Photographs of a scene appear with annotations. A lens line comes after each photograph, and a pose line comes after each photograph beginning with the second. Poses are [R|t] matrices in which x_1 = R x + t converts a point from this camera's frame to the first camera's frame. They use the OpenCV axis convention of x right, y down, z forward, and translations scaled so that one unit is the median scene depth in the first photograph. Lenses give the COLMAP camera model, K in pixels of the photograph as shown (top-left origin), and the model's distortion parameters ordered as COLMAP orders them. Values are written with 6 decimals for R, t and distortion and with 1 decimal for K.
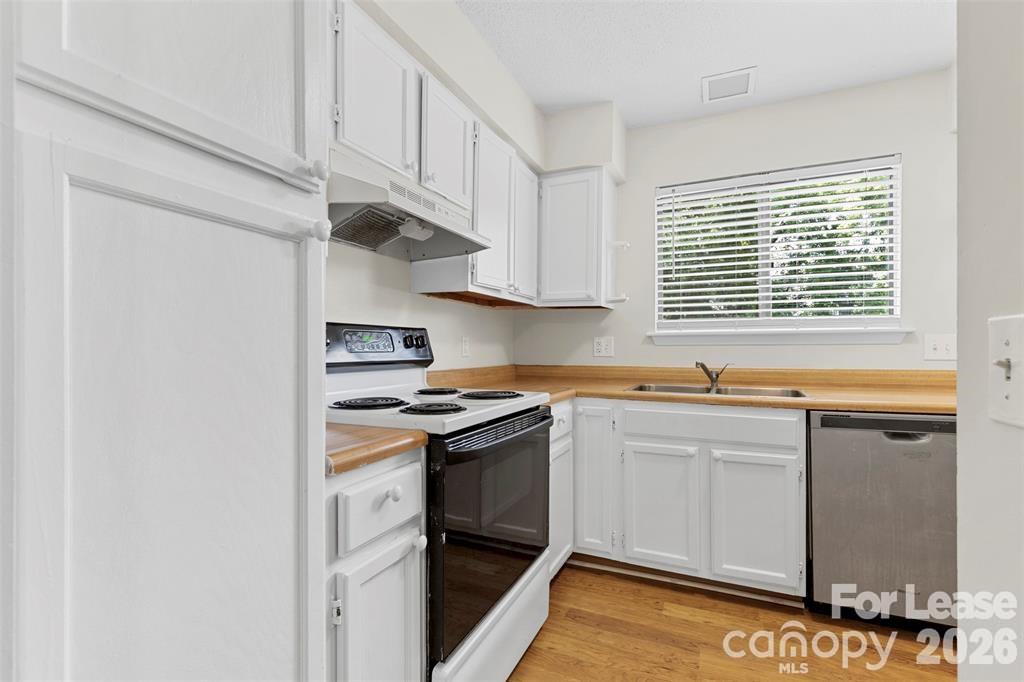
lens RADIAL K [[463.8, 0, 518.1], [0, 463.8, 341.7], [0, 0, 1]] dist [-0.000052, -0.000024]
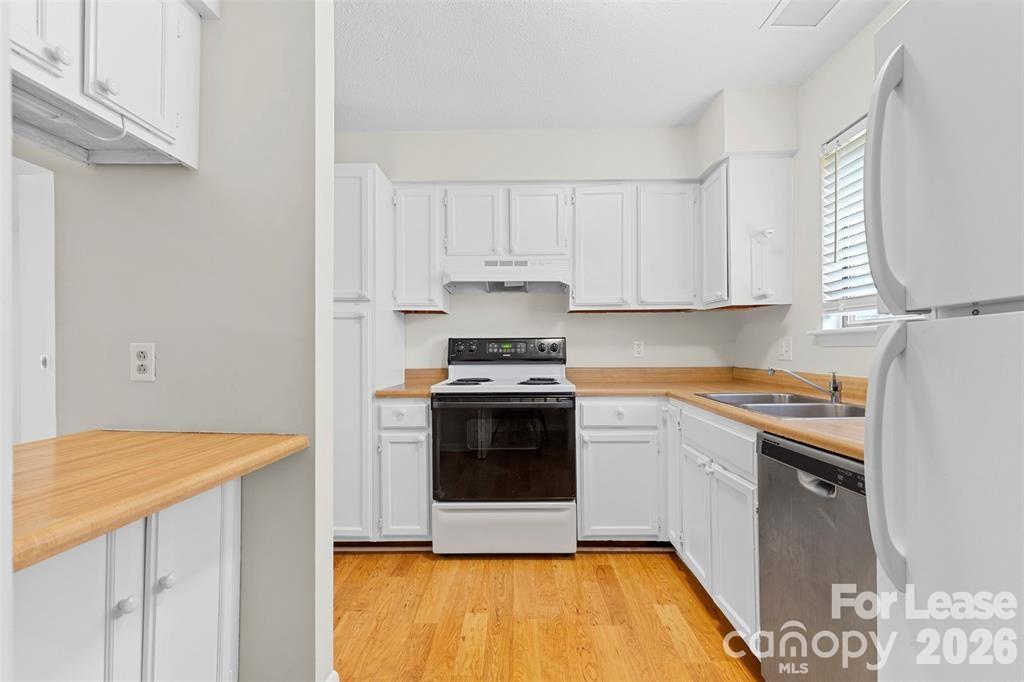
lens RADIAL K [[463.8, 0, 514.2], [0, 463.8, 343.8], [0, 0, 1]] dist [-0.000052, -0.000024]
pose [[0.387162, -0.016889, -0.921857, 1.085418], [0.020522, 0.999742, -0.009697, 0.000623], [0.921783, -0.015164, 0.387409, 0.290735]]
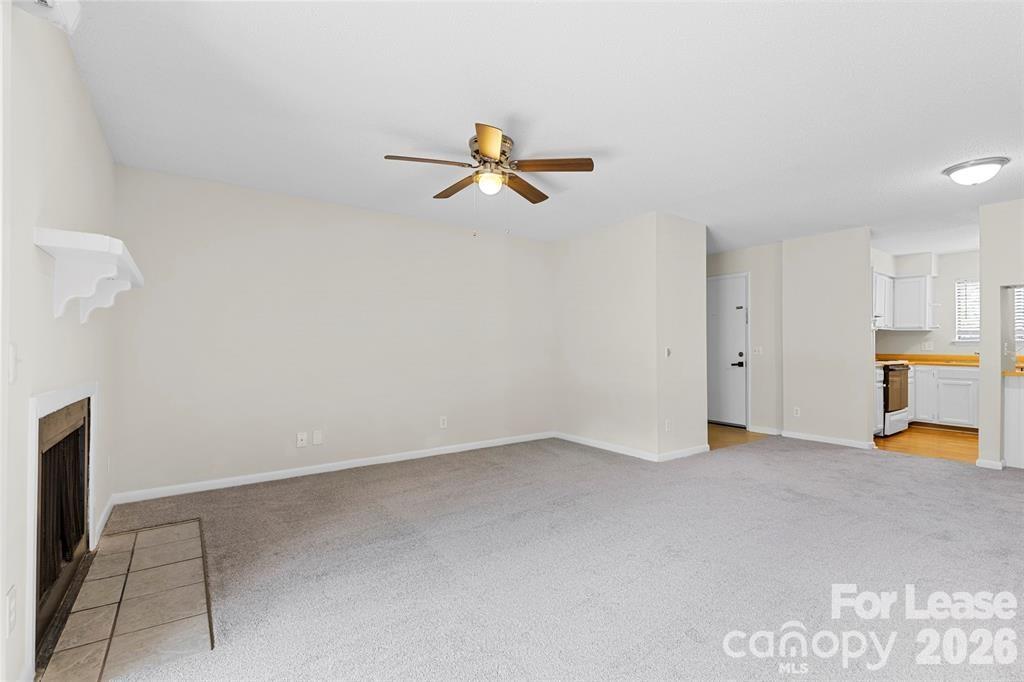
lens RADIAL K [[463.8, 0, 510.3], [0, 463.8, 342.3], [0, 0, 1]] dist [-0.000052, -0.000024]
pose [[0.862777, -0.010568, -0.505473, -0.623755], [0.011975, 0.999928, -0.000465, -0.046084], [0.505442, -0.005652, 0.862842, -2.906402]]
